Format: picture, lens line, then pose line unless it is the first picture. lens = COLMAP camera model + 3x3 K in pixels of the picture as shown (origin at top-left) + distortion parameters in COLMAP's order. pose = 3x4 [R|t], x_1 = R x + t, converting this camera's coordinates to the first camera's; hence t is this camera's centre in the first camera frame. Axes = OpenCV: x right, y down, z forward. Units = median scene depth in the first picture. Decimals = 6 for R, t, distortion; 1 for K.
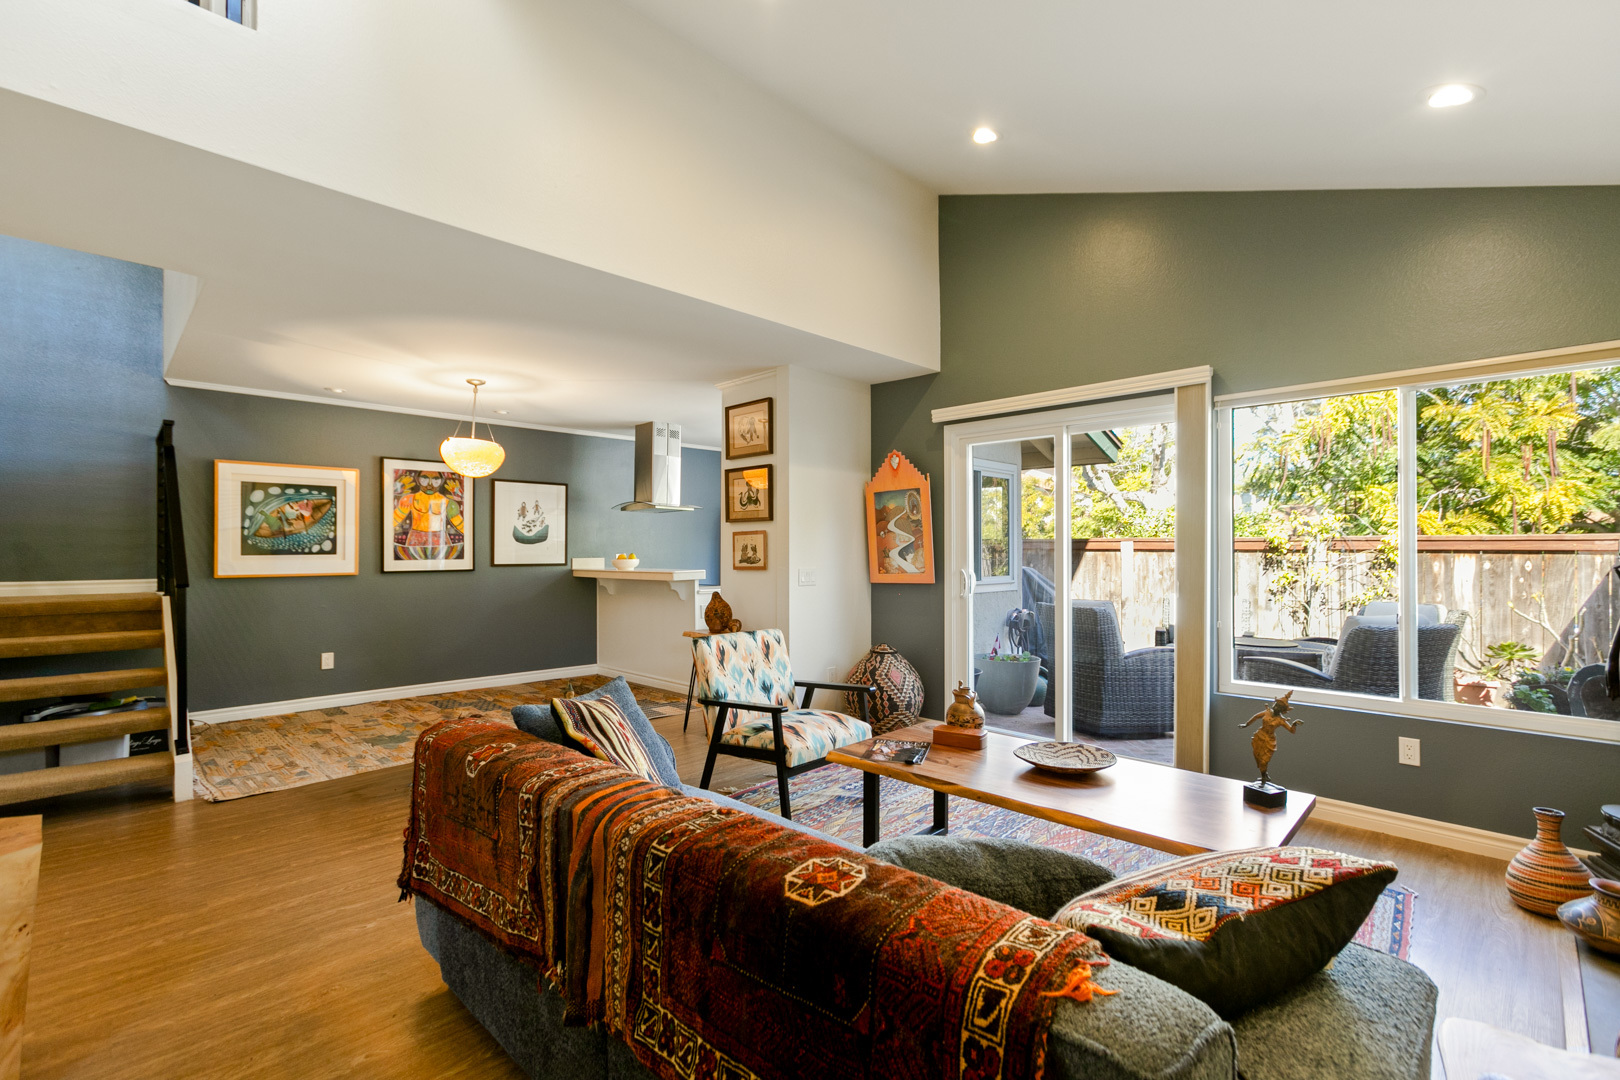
lens RADIAL K [[729.4, 0, 806.7], [0, 729.4, 543.7], [0, 0, 1]] dist [0.000712, 0.000374]
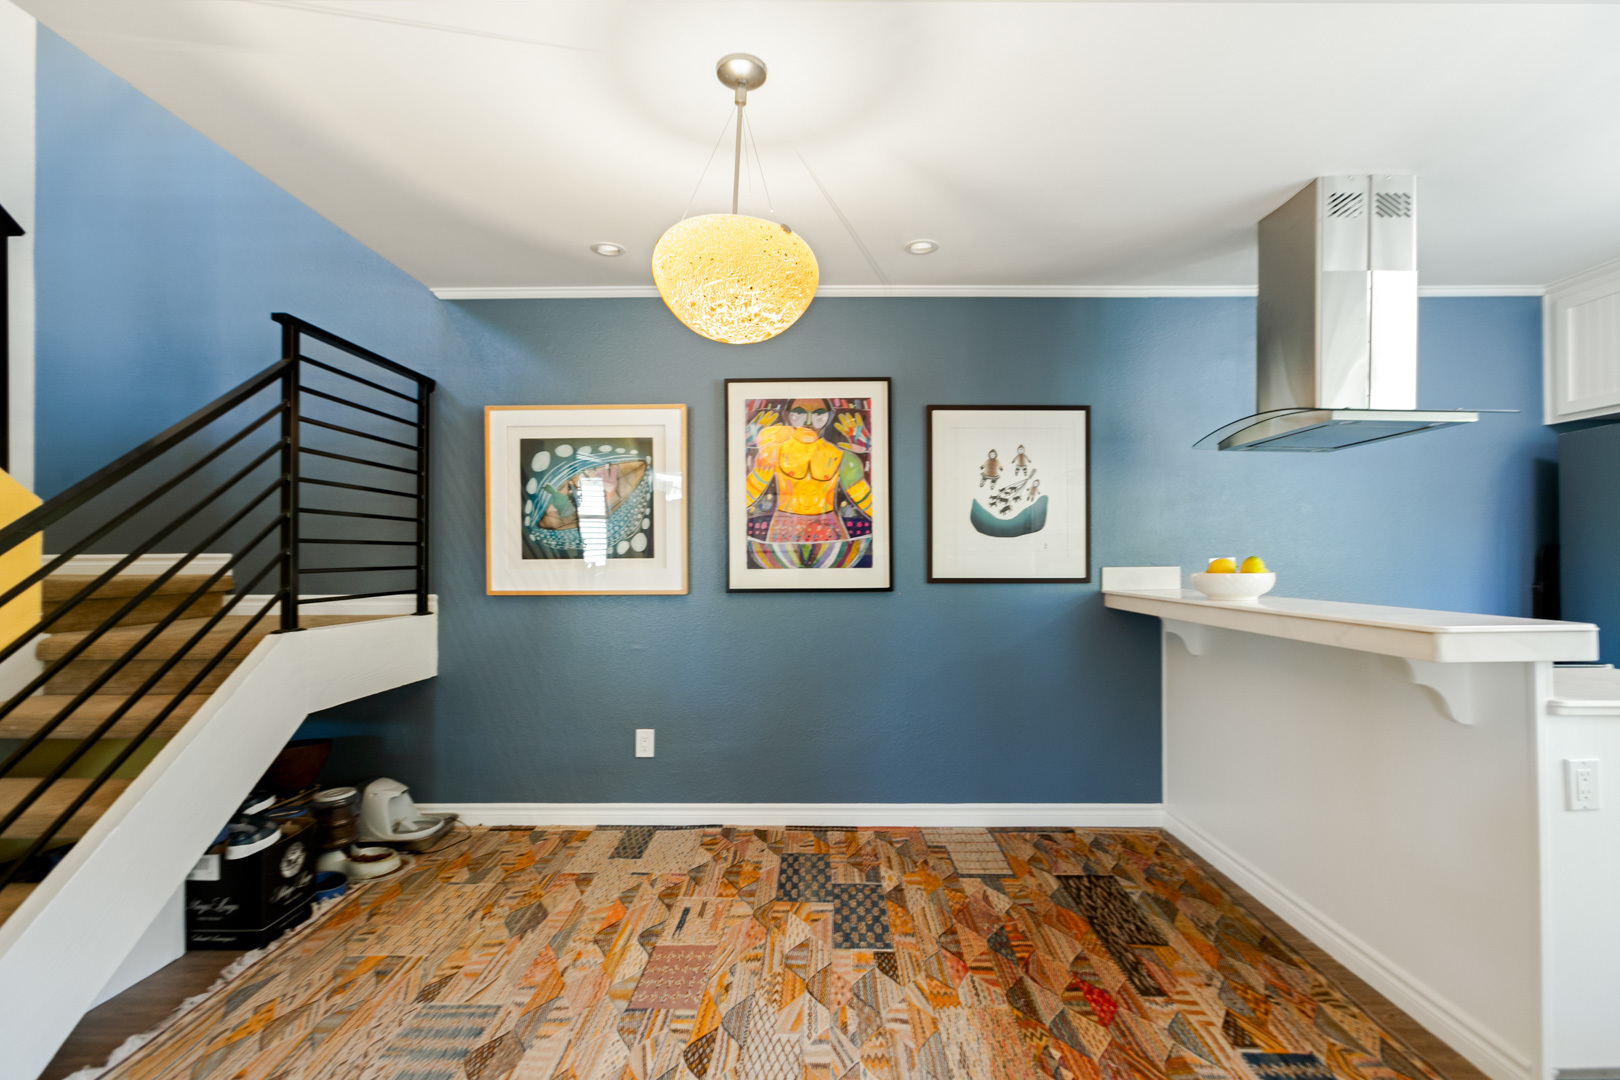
lens RADIAL K [[729.4, 0, 799.3], [0, 729.4, 546.9], [0, 0, 1]] dist [0.000712, 0.000374]
pose [[0.699877, -0.008310, -0.714215, -0.150233], [0.008756, 0.999957, -0.003054, 0.008242], [0.714209, -0.004117, 0.699920, 0.638941]]
